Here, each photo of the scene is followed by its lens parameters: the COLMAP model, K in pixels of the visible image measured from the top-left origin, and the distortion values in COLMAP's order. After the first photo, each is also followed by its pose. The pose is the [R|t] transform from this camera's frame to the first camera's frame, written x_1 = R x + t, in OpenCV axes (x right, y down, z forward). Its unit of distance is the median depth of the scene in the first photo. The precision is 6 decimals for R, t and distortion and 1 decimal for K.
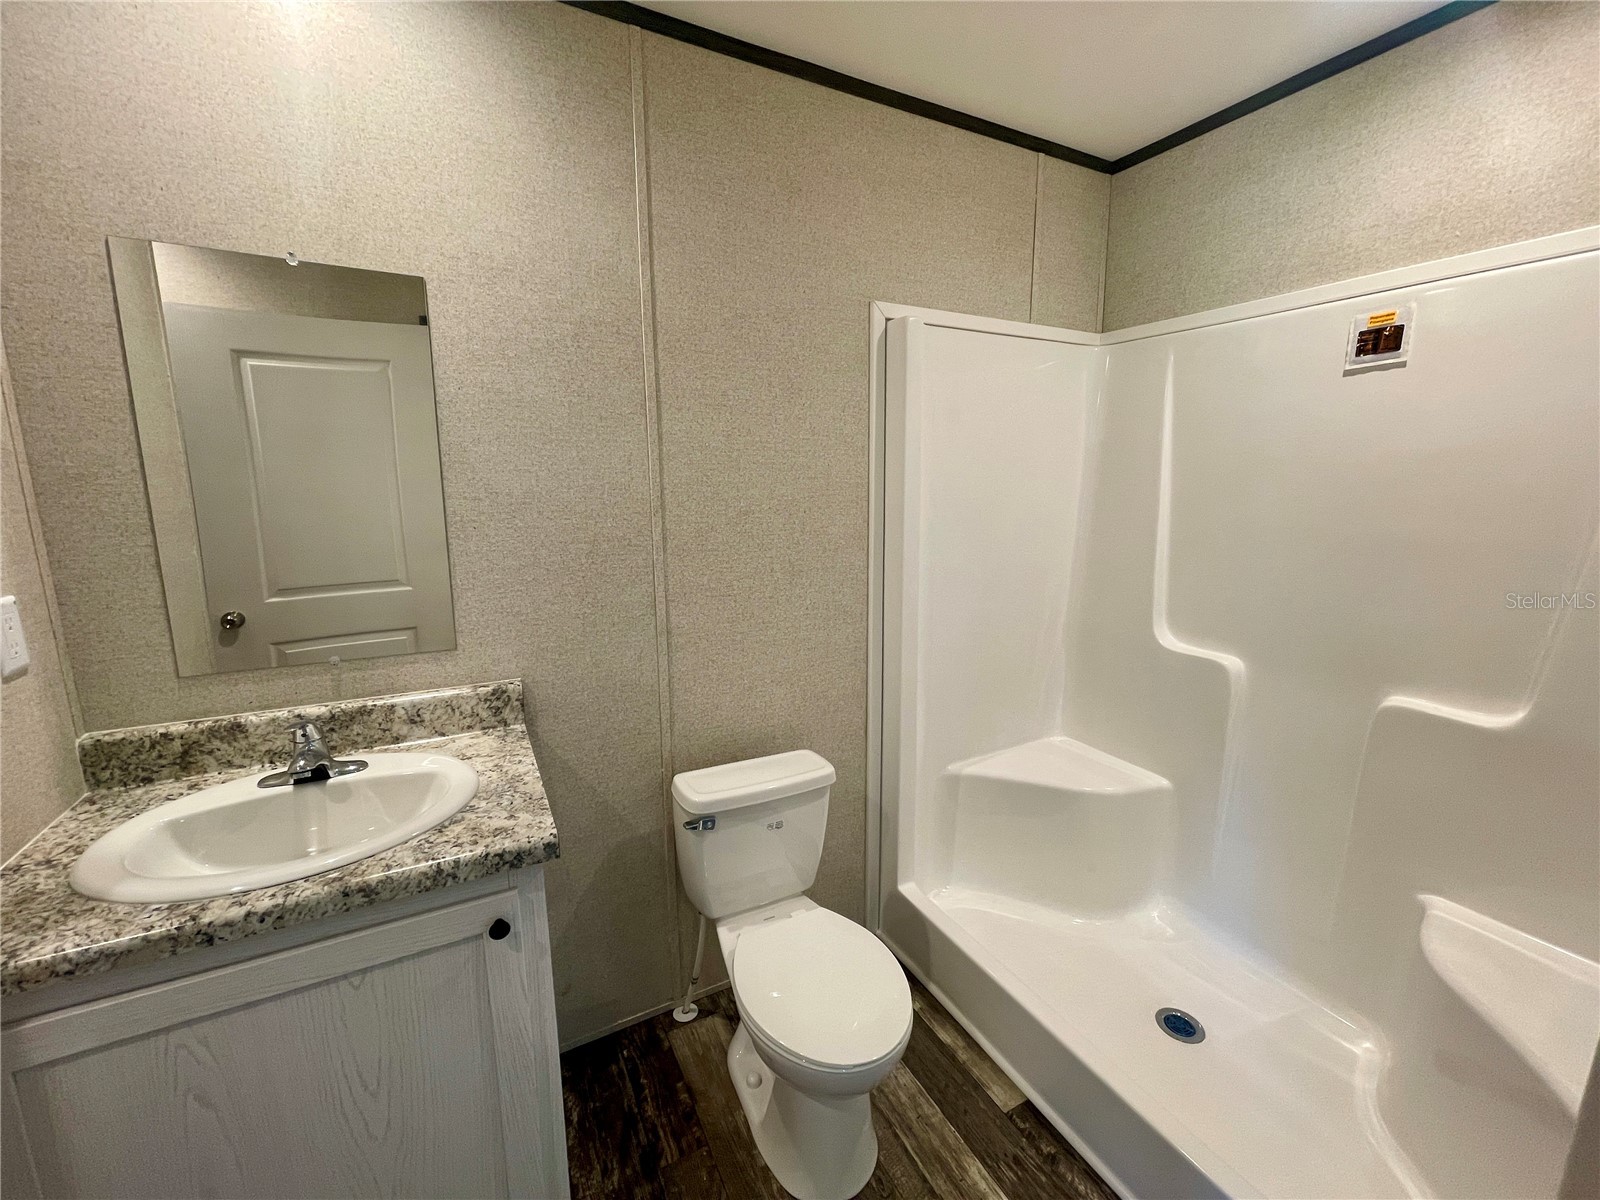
lens RADIAL K [[642.2, 0, 797.6], [0, 642.2, 599.0], [0, 0, 1]] dist [-0.002453, -0.000189]
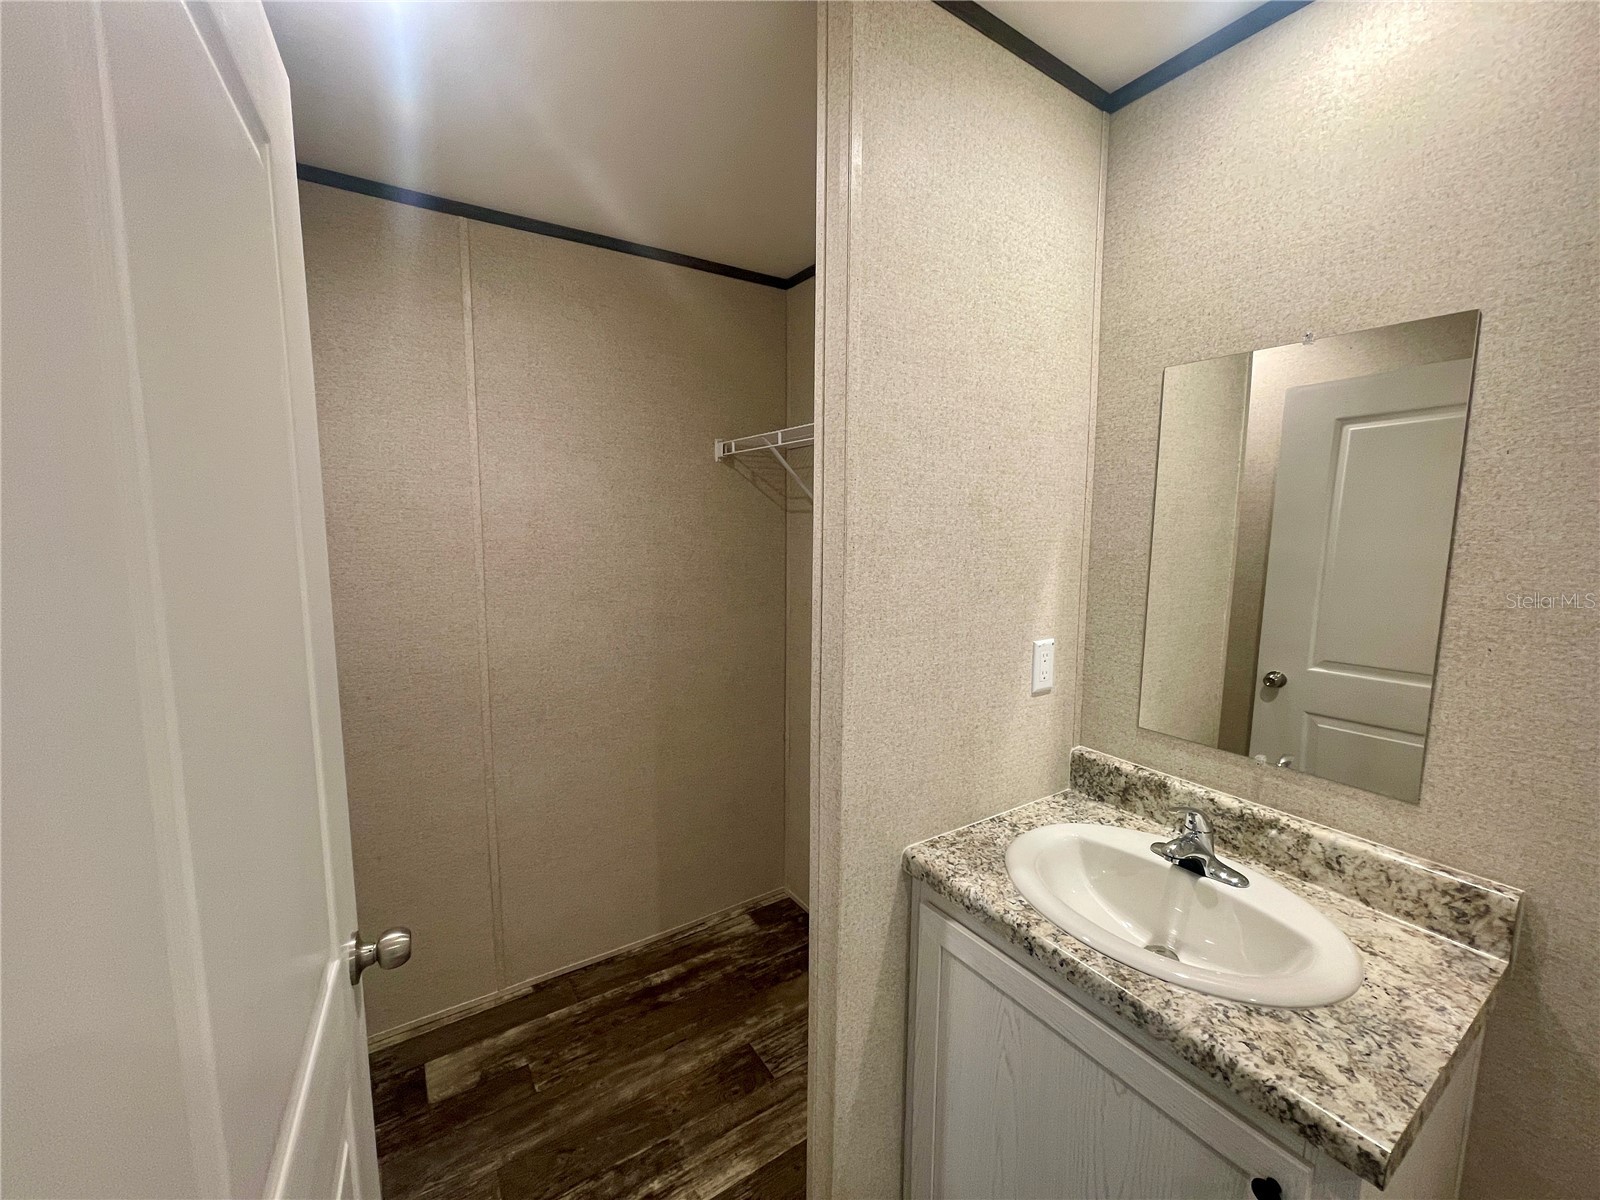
lens RADIAL K [[642.2, 0, 803.6], [0, 642.2, 596.0], [0, 0, 1]] dist [-0.002453, -0.000189]
pose [[0.091271, 0.113279, -0.989362, 0.119408], [-0.184514, 0.978230, 0.094982, -0.112534], [0.978583, 0.173882, 0.110186, 0.230076]]
